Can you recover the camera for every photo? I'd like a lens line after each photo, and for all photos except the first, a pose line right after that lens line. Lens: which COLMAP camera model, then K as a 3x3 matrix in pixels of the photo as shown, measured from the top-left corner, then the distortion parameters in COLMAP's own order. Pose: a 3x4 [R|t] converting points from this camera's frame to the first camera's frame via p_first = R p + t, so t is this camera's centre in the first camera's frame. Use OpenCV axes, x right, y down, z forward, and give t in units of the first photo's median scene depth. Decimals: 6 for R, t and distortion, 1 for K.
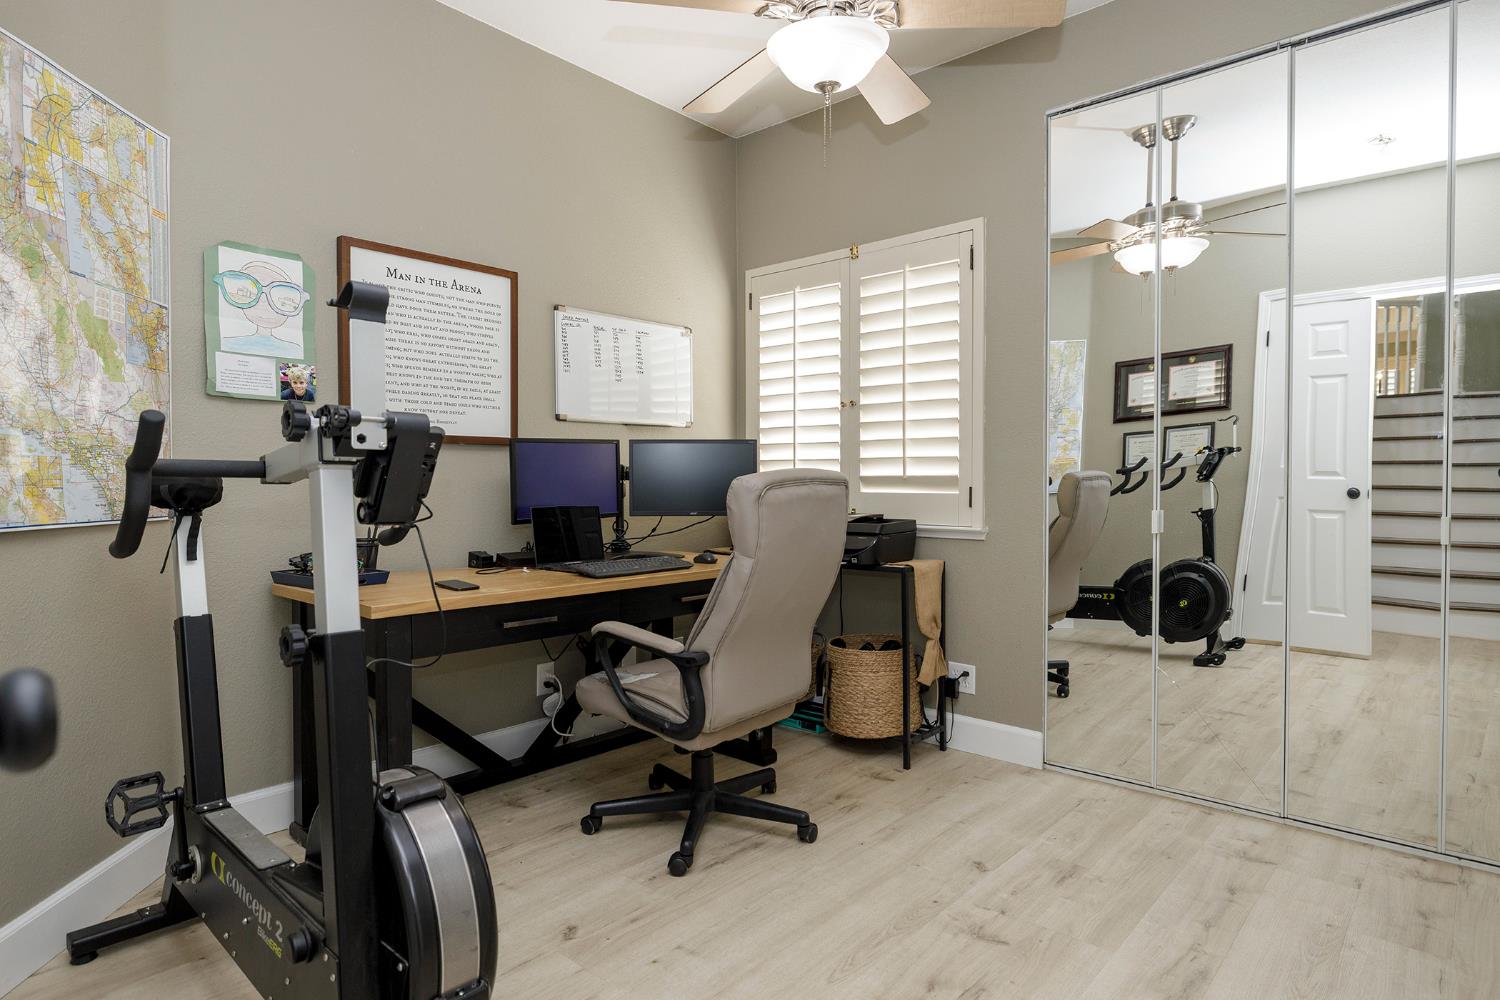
lens RADIAL K [[835.5, 0, 743.6], [0, 835.5, 489.2], [0, 0, 1]] dist [0.003348, -0.001619]
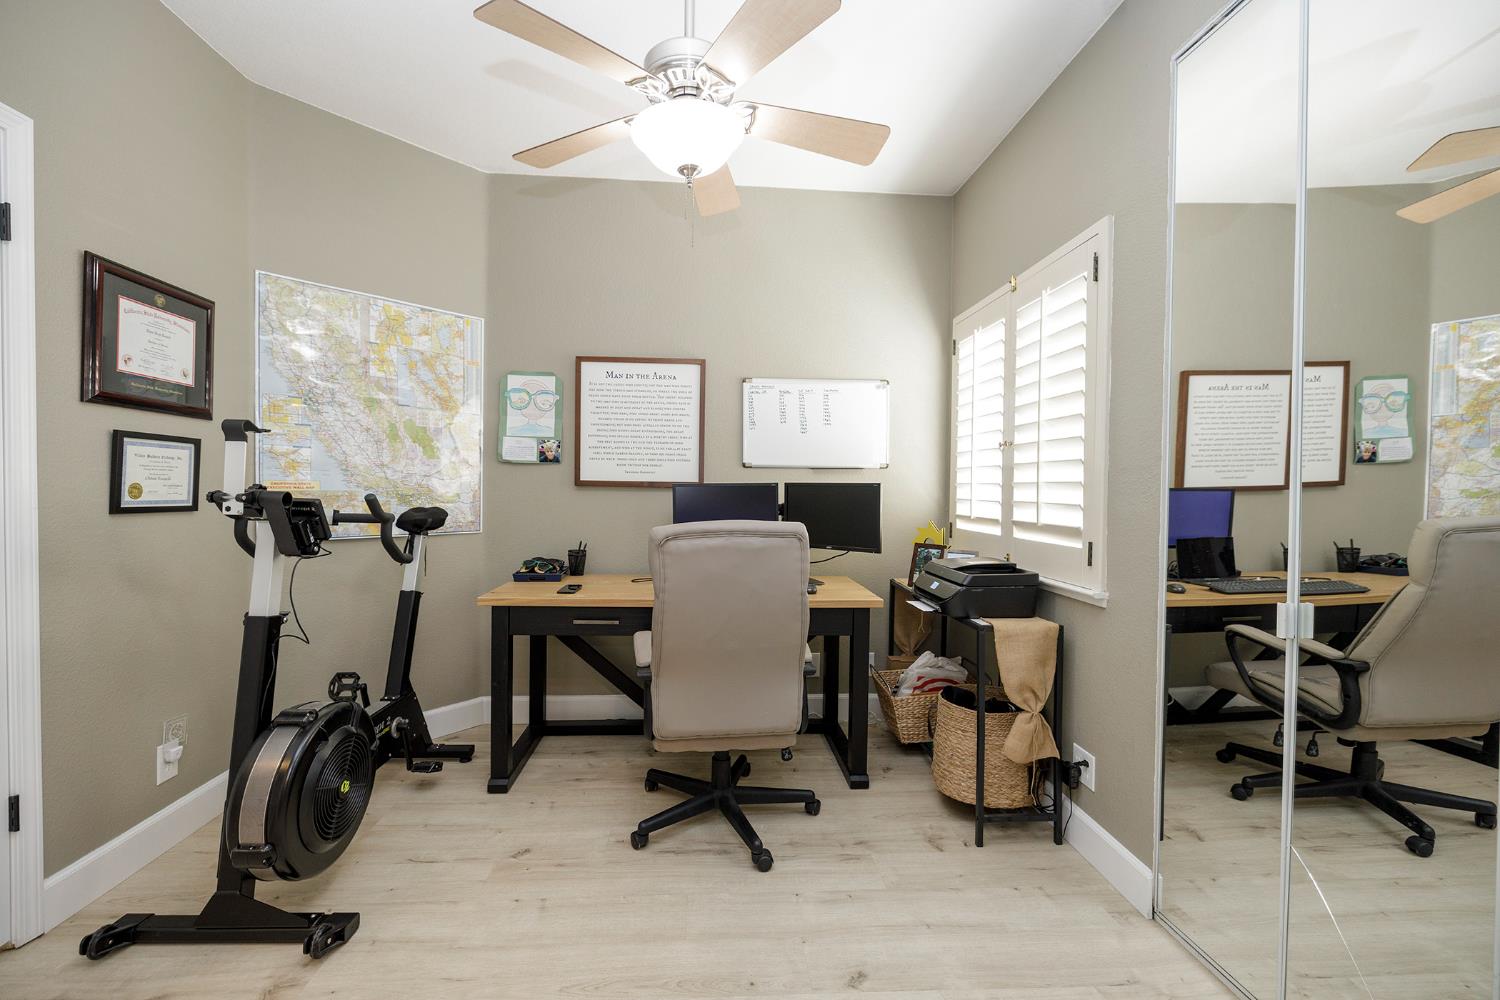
lens RADIAL K [[626.0, 0, 743.7], [0, 626.0, 496.1], [0, 0, 1]] dist [0.000869, -0.000152]
pose [[0.713264, 0.021302, -0.700572, 0.524842], [-0.022377, 0.999721, 0.007616, -0.051778], [0.700538, 0.010245, 0.713541, 0.351723]]
